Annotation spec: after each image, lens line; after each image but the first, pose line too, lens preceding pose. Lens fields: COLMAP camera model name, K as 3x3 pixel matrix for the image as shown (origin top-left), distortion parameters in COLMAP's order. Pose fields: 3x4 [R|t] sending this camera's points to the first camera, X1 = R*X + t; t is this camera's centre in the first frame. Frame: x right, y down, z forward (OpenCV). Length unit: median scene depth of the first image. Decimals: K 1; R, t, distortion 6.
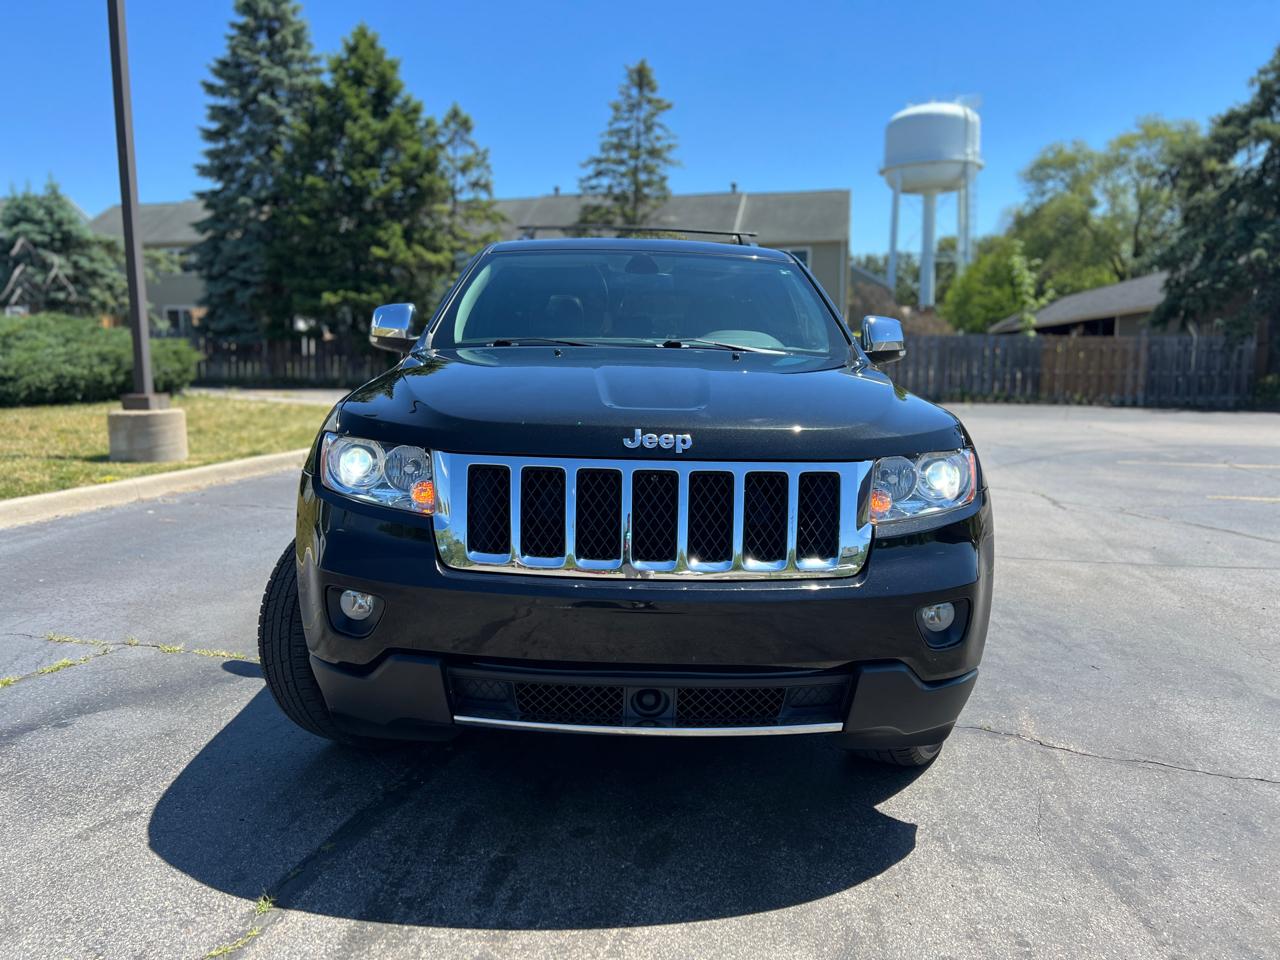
lens RADIAL K [[960.7, 0, 641.9], [0, 960.7, 485.9], [0, 0, 1]] dist [0.057318, -0.058761]
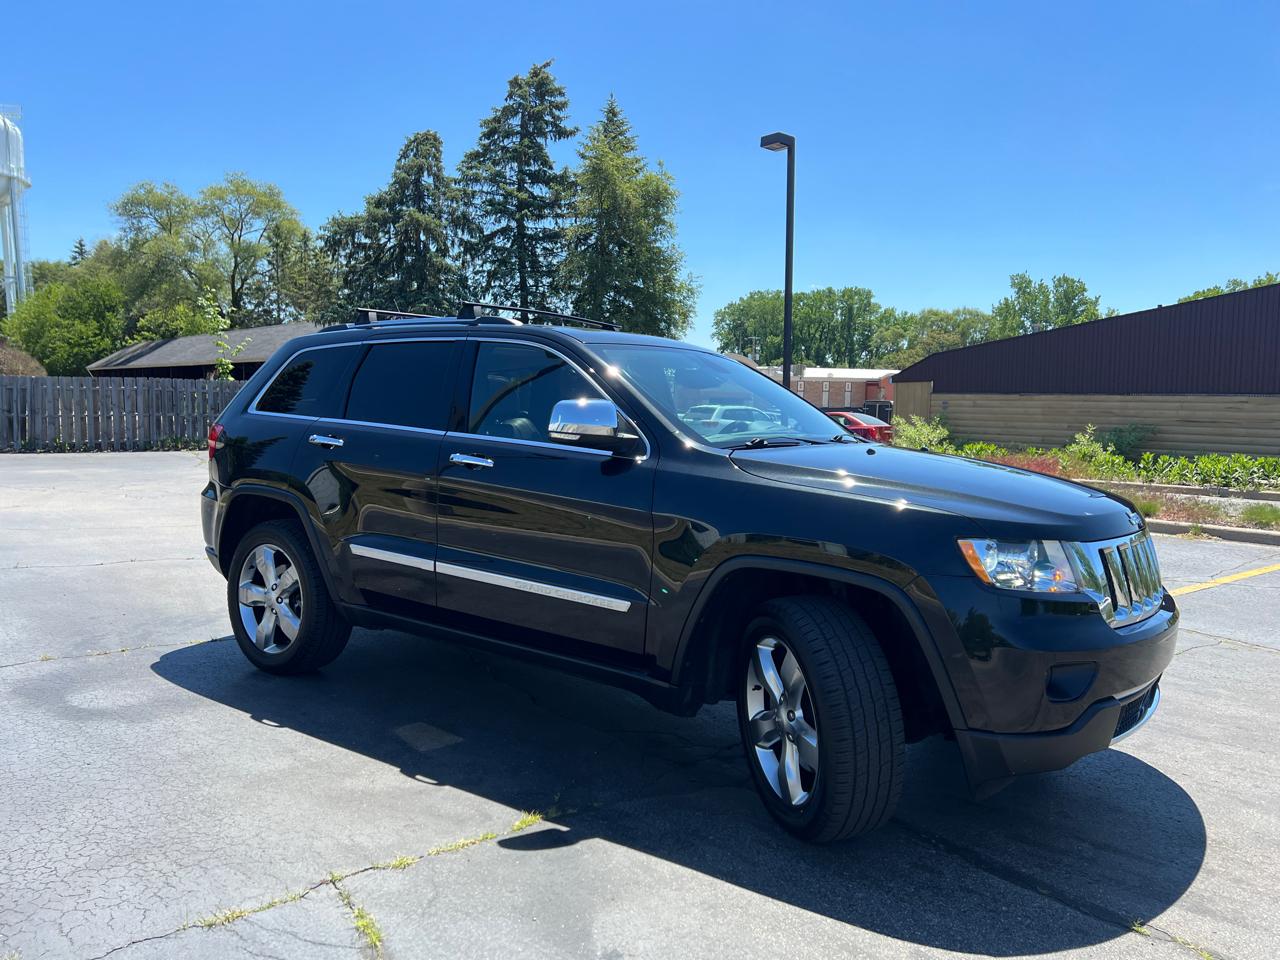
lens RADIAL K [[960.7, 0, 637.0], [0, 960.7, 477.0], [0, 0, 1]] dist [0.057318, -0.058761]
pose [[0.615710, -0.057664, 0.785860, -0.130387], [0.094459, 0.995528, -0.000959, -0.014578], [-0.782290, 0.074821, 0.618404, 0.053224]]
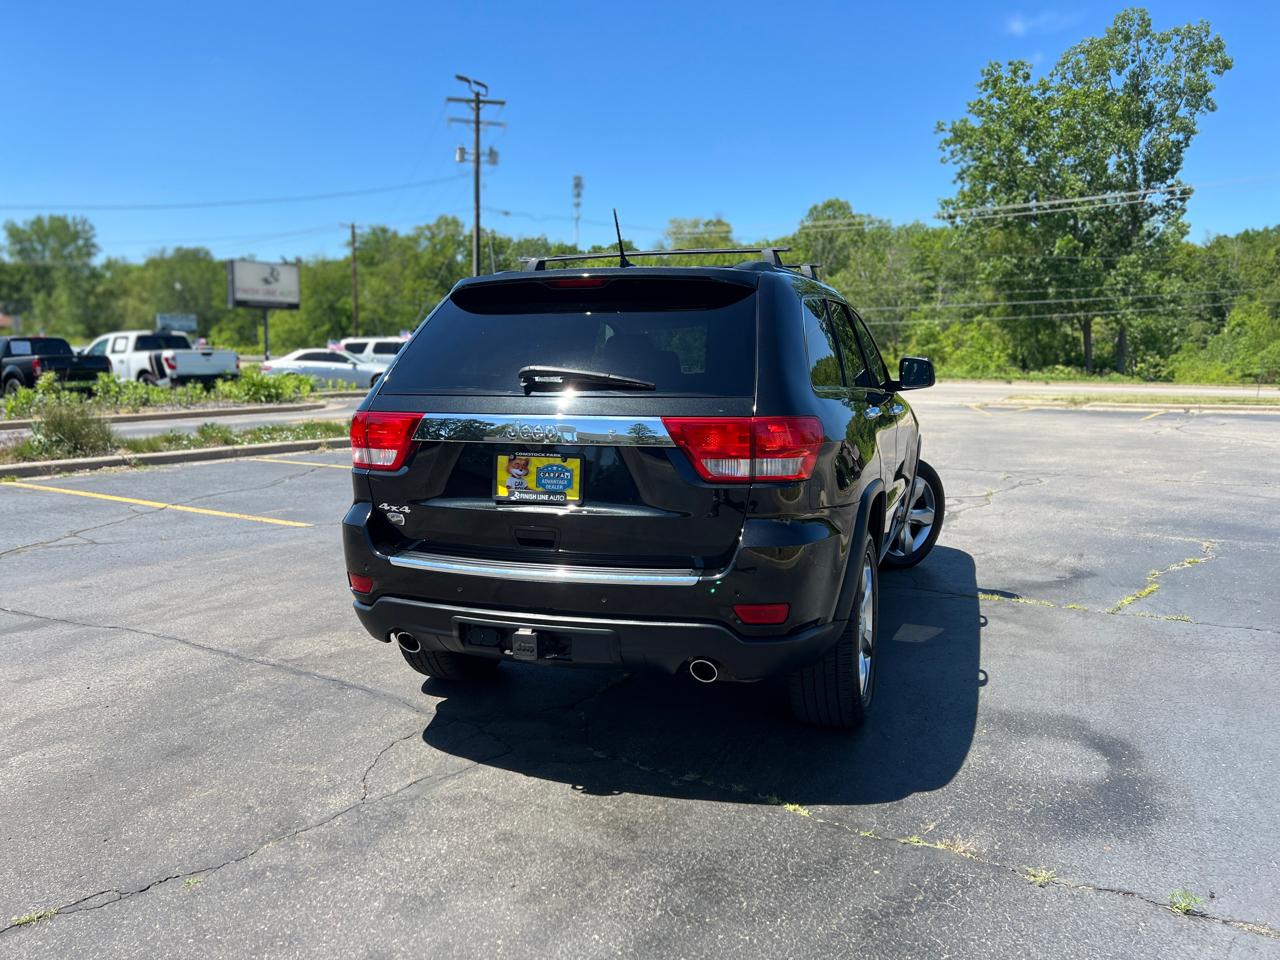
lens RADIAL K [[960.7, 0, 639.3], [0, 960.7, 477.0], [0, 0, 1]] dist [0.057318, -0.058761]
pose [[-0.934381, -0.061671, 0.350897, -0.052867], [0.032259, 0.966214, 0.255716, -0.054354], [-0.354812, 0.250256, -0.900822, 0.339110]]
